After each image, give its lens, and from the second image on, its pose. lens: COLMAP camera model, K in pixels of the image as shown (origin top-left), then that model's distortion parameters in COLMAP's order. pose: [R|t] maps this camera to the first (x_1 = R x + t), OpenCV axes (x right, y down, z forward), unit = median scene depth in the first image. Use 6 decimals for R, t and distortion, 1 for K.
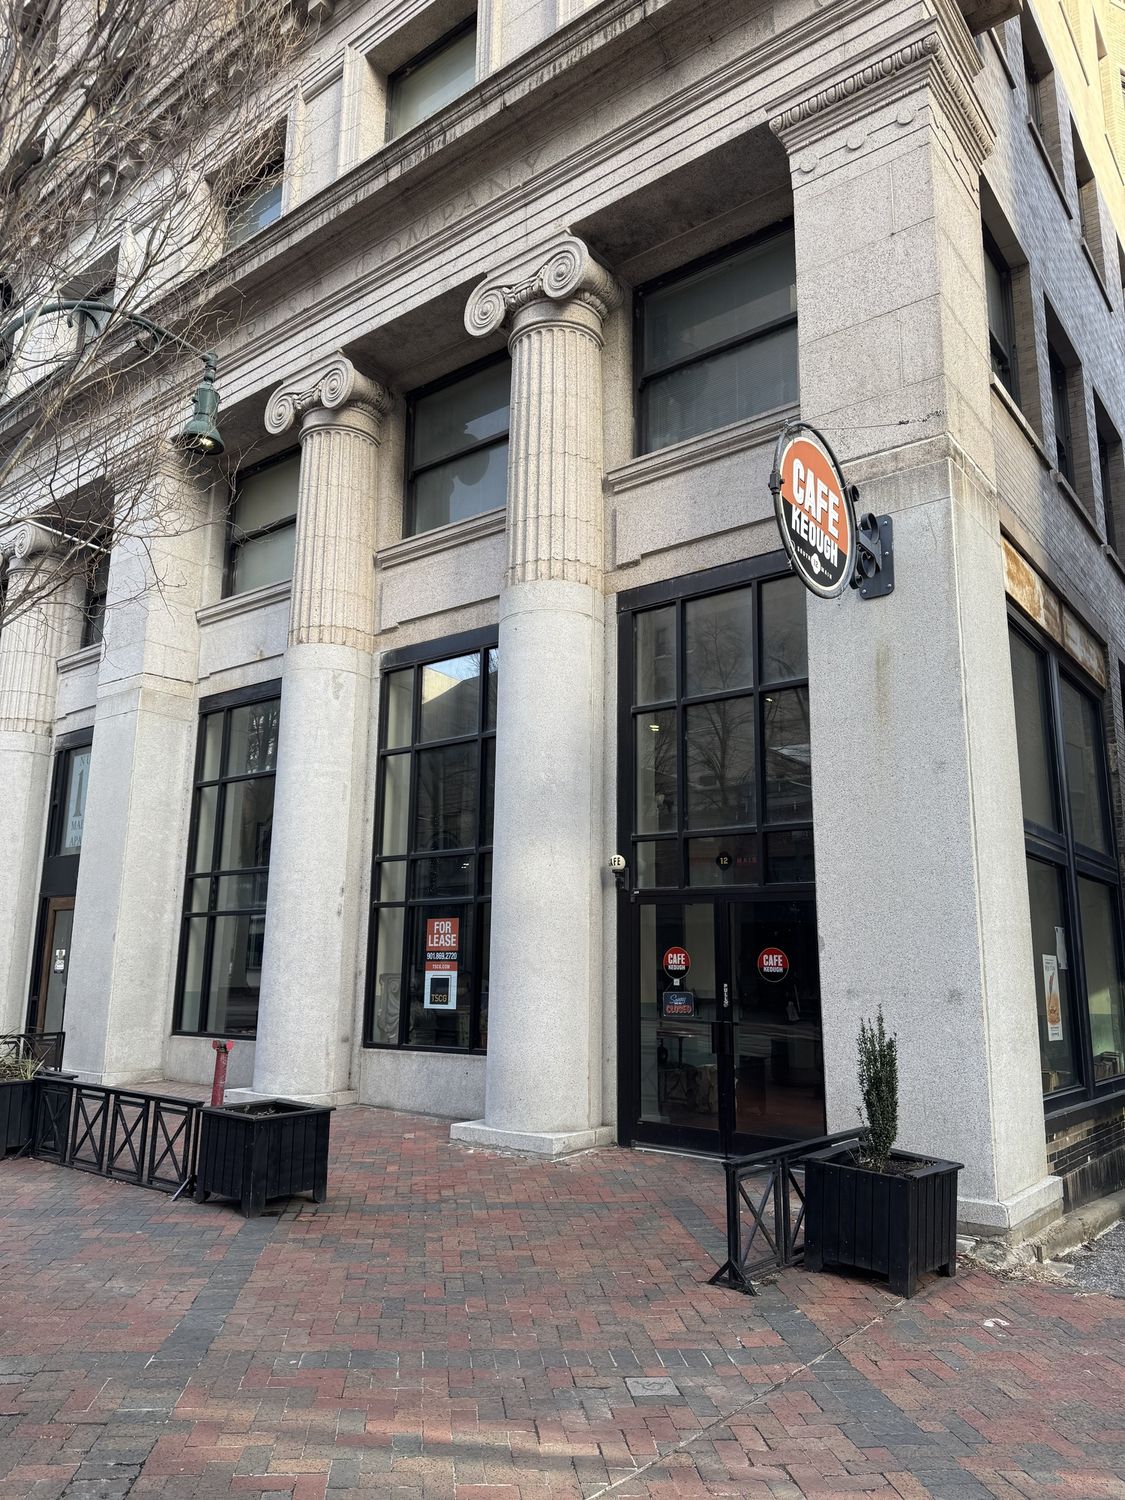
lens RADIAL K [[1059.4, 0, 561.5], [0, 1059.4, 755.3], [0, 0, 1]] dist [-0.002801, -0.008356]
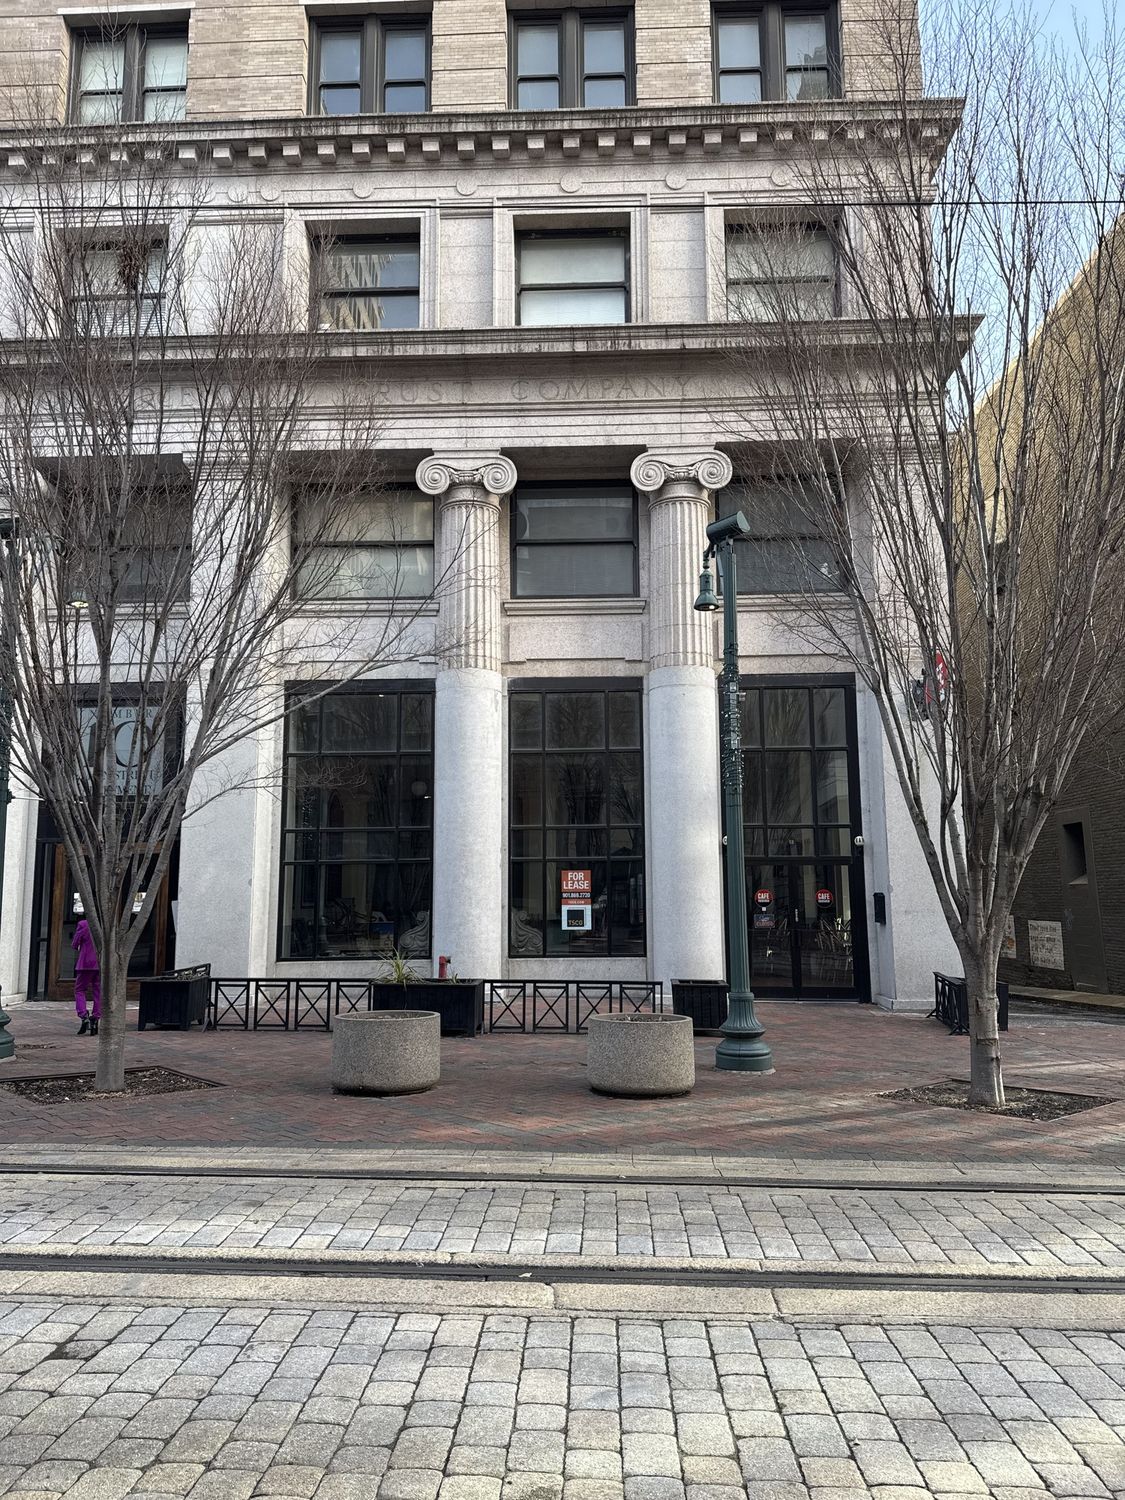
lens RADIAL K [[1059.4, 0, 557.0], [0, 1059.4, 746.7], [0, 0, 1]] dist [-0.002801, -0.008356]
pose [[0.809316, 0.067949, 0.583430, -1.038095], [-0.104527, 0.994093, 0.029220, -0.061533], [-0.577998, -0.084633, 0.811638, -0.188529]]
